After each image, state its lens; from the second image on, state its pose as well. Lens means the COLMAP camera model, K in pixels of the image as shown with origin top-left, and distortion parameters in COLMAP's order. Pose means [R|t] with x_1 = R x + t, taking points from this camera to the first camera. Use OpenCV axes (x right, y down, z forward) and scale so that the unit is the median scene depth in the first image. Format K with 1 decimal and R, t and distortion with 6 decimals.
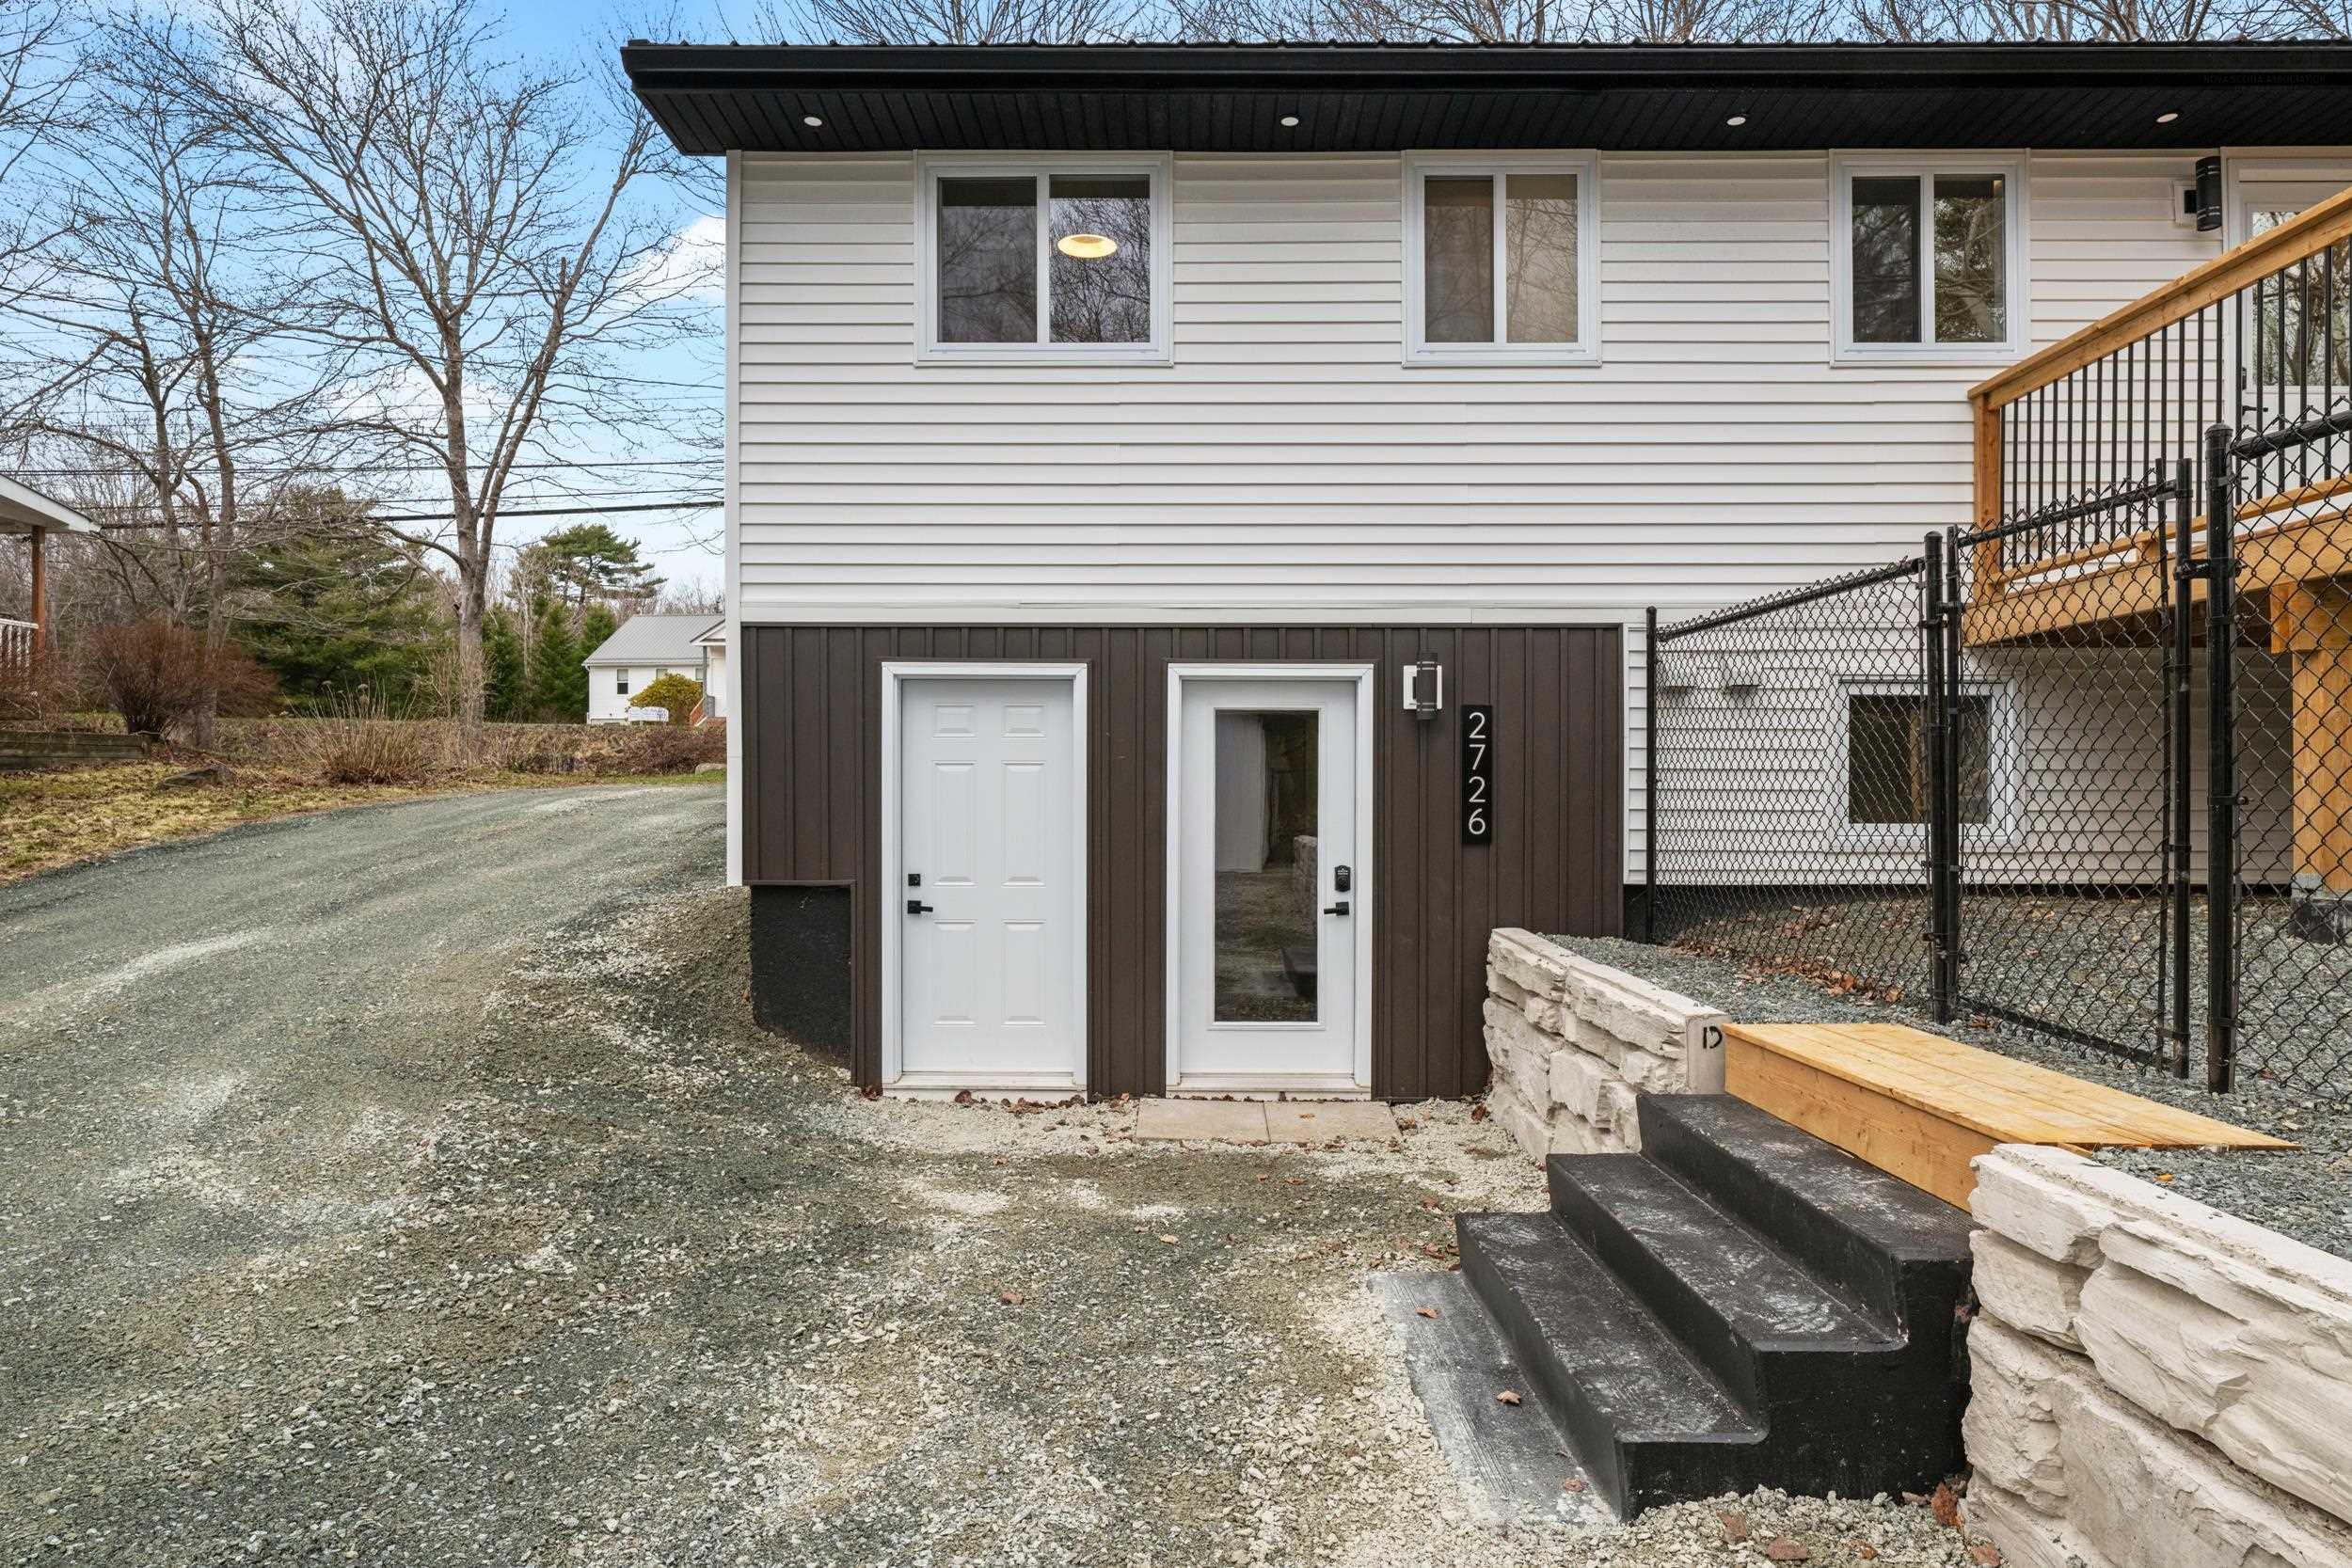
lens RADIAL K [[1368.2, 0, 1176.0], [0, 1368.2, 784.0], [0, 0, 1]] dist [0.000962, -0.002843]
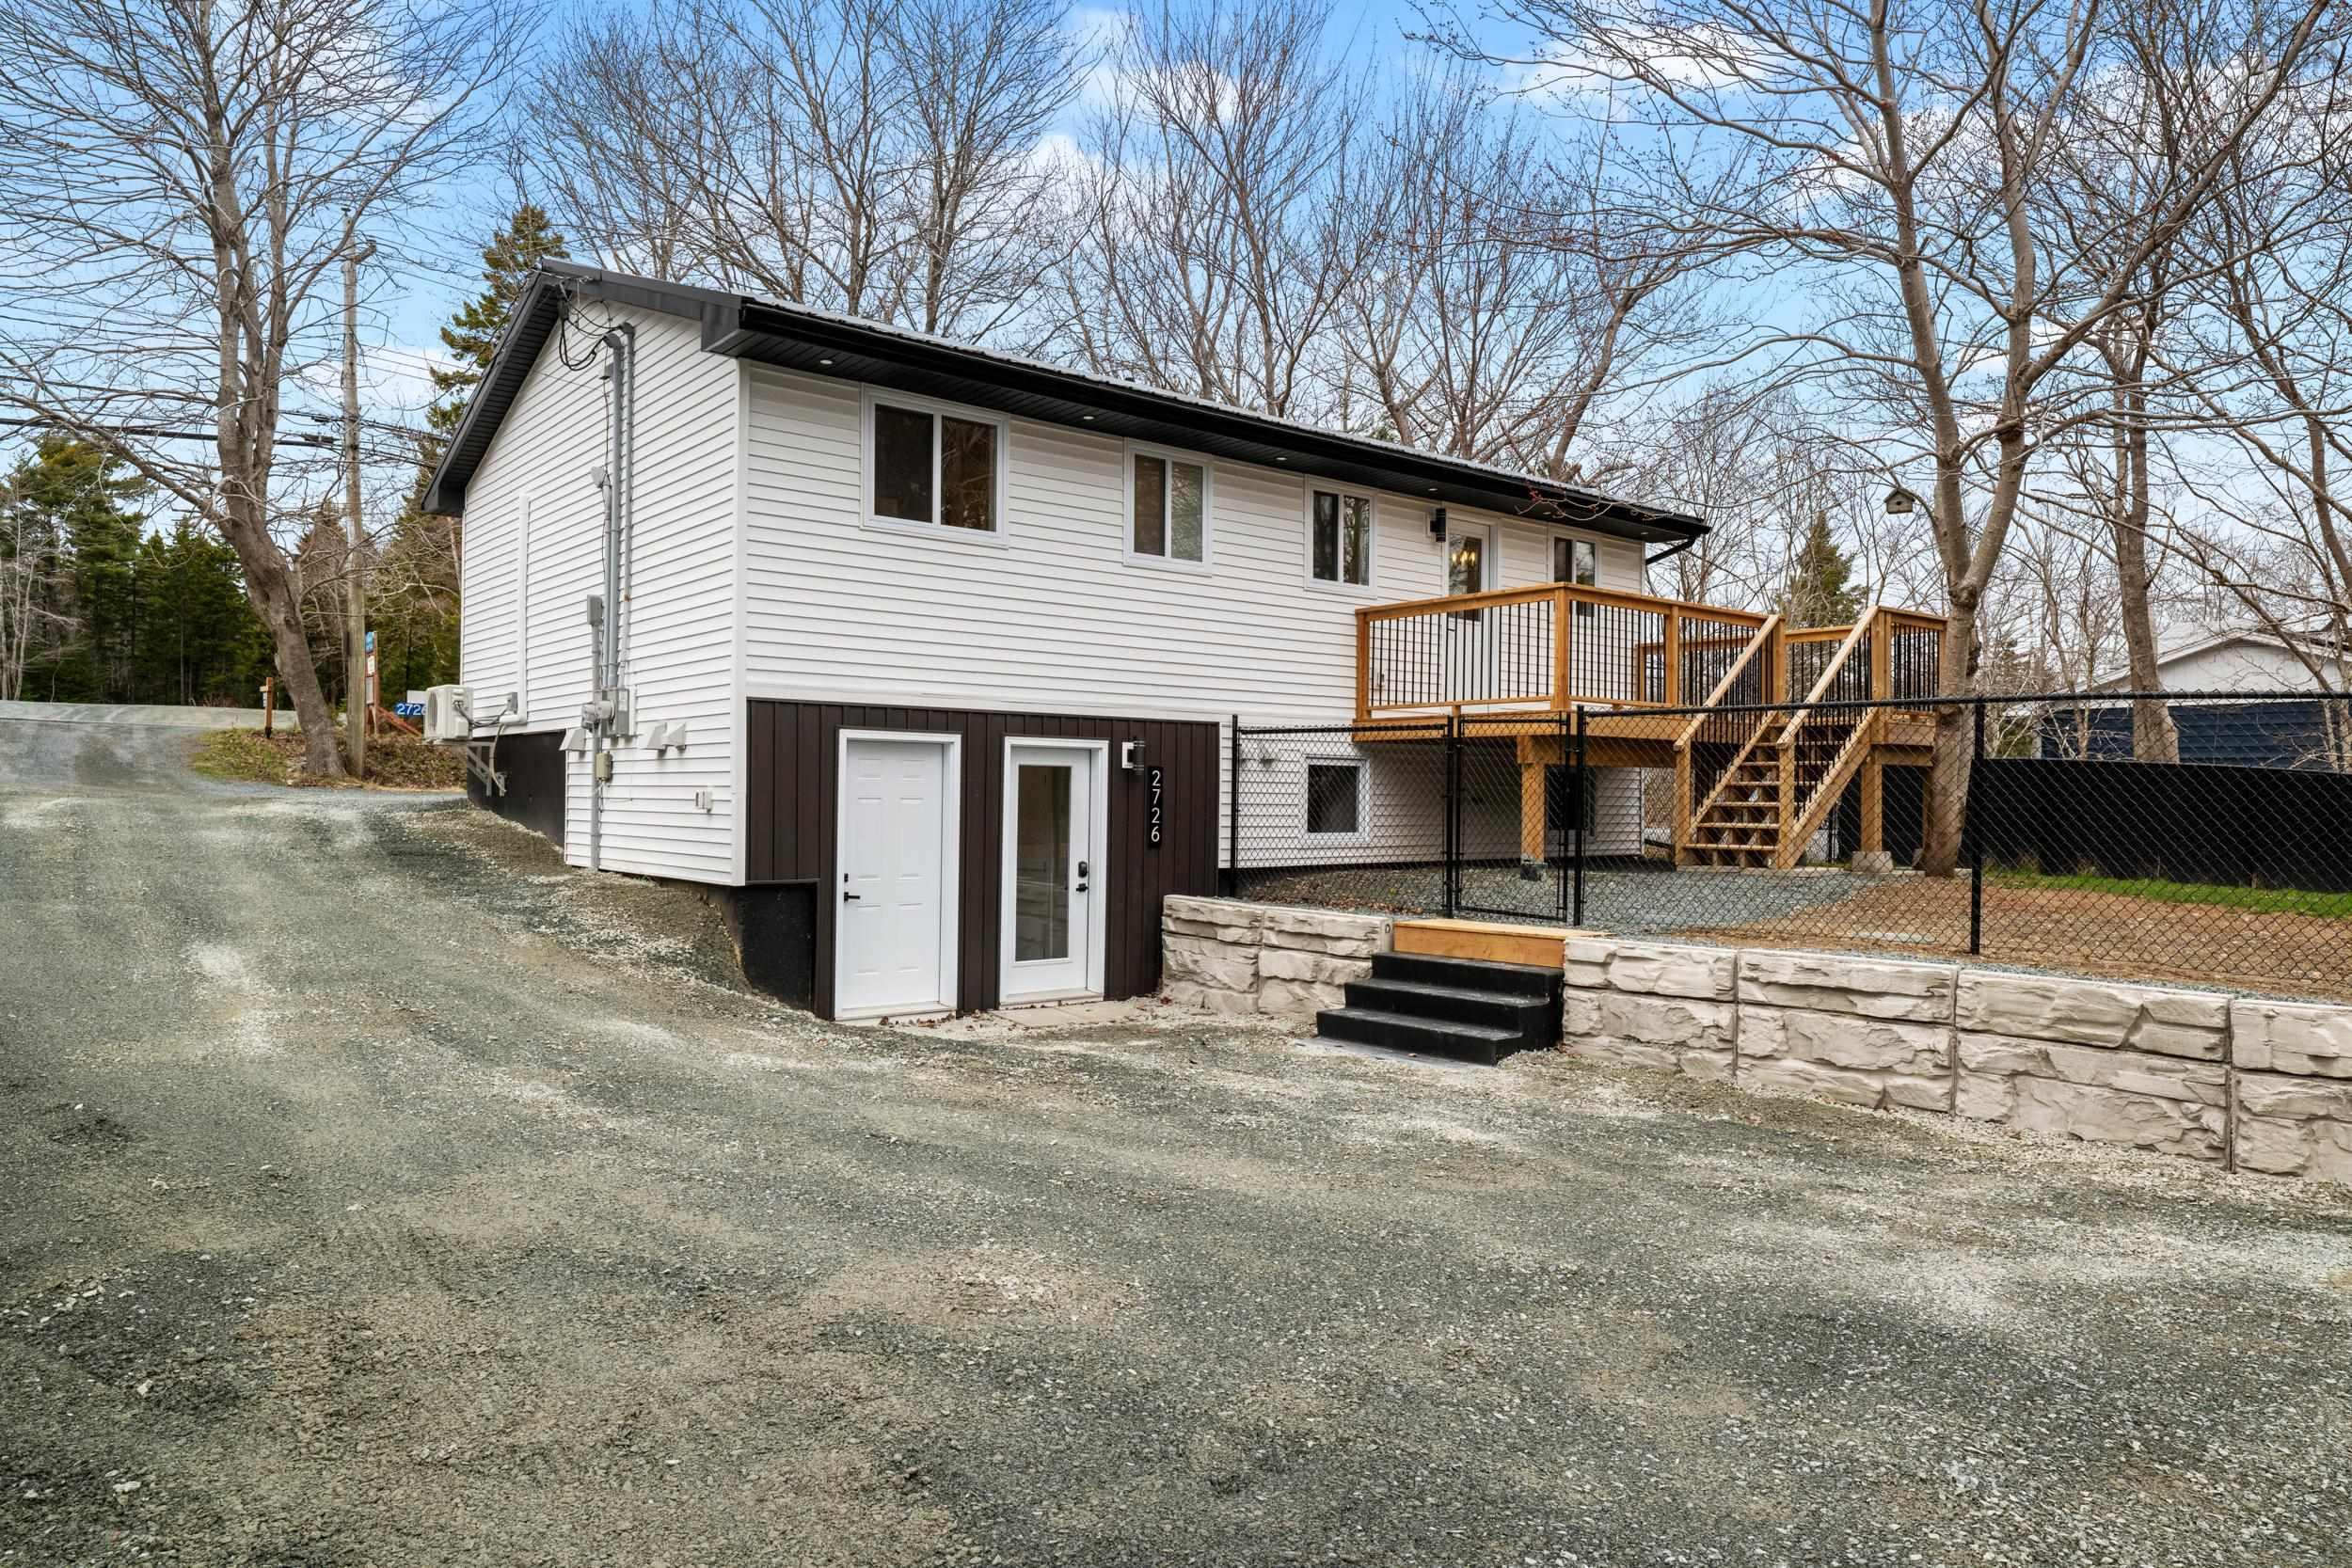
lens RADIAL K [[1442.9, 0, 1176.0], [0, 1442.9, 784.0], [0, 0, 1]] dist [0.022711, -0.000159]
pose [[0.769530, 0.011736, 0.638503, -0.922060], [-0.013137, 0.999910, -0.002547, -0.031183], [-0.638475, -0.006428, 0.769615, -0.416614]]
